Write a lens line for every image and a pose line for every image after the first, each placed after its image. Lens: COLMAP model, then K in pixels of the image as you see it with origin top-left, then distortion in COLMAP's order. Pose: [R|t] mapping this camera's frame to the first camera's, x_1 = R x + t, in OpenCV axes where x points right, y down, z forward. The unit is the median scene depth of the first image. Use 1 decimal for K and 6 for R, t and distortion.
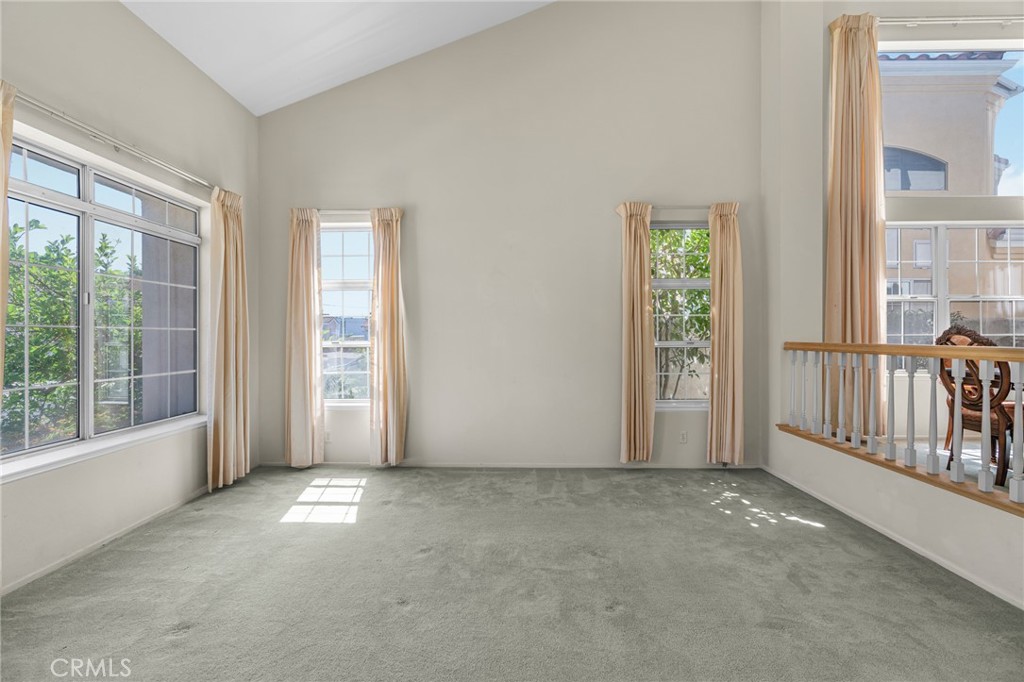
lens RADIAL K [[465.2, 0, 512.0], [0, 465.2, 341.0], [0, 0, 1]] dist [-0.020411, 0.011595]
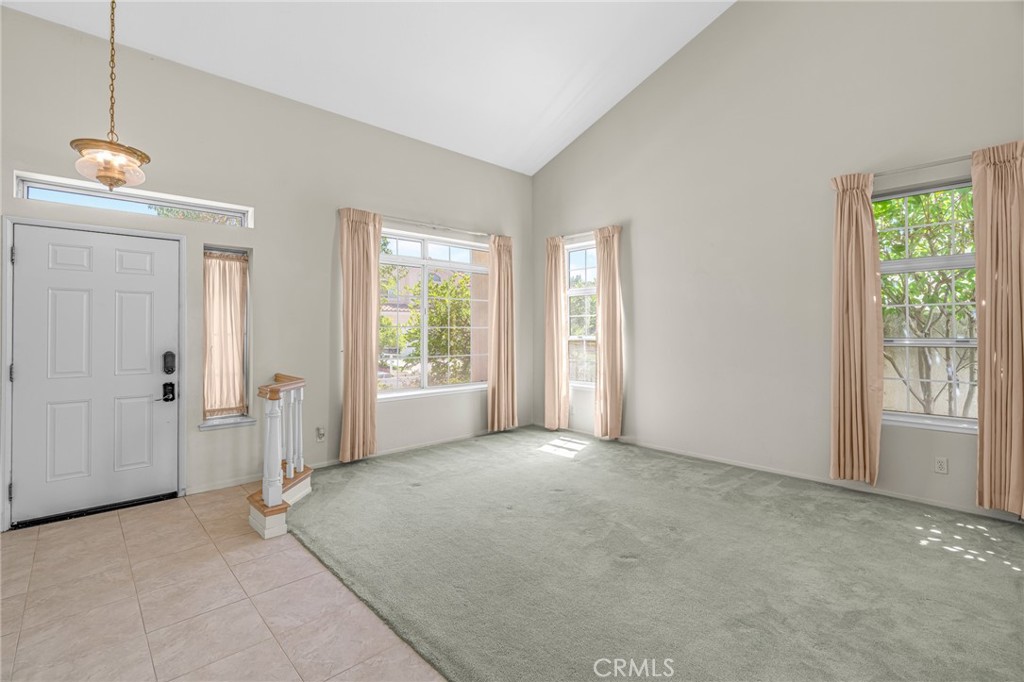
lens RADIAL K [[469.5, 0, 512.8], [0, 469.5, 335.2], [0, 0, 1]] dist [-0.001676, 0.000537]
pose [[0.700032, 0.005418, -0.714091, 0.506378], [-0.005415, 0.999983, 0.002278, -0.004171], [0.714091, 0.002272, 0.700049, -0.044015]]
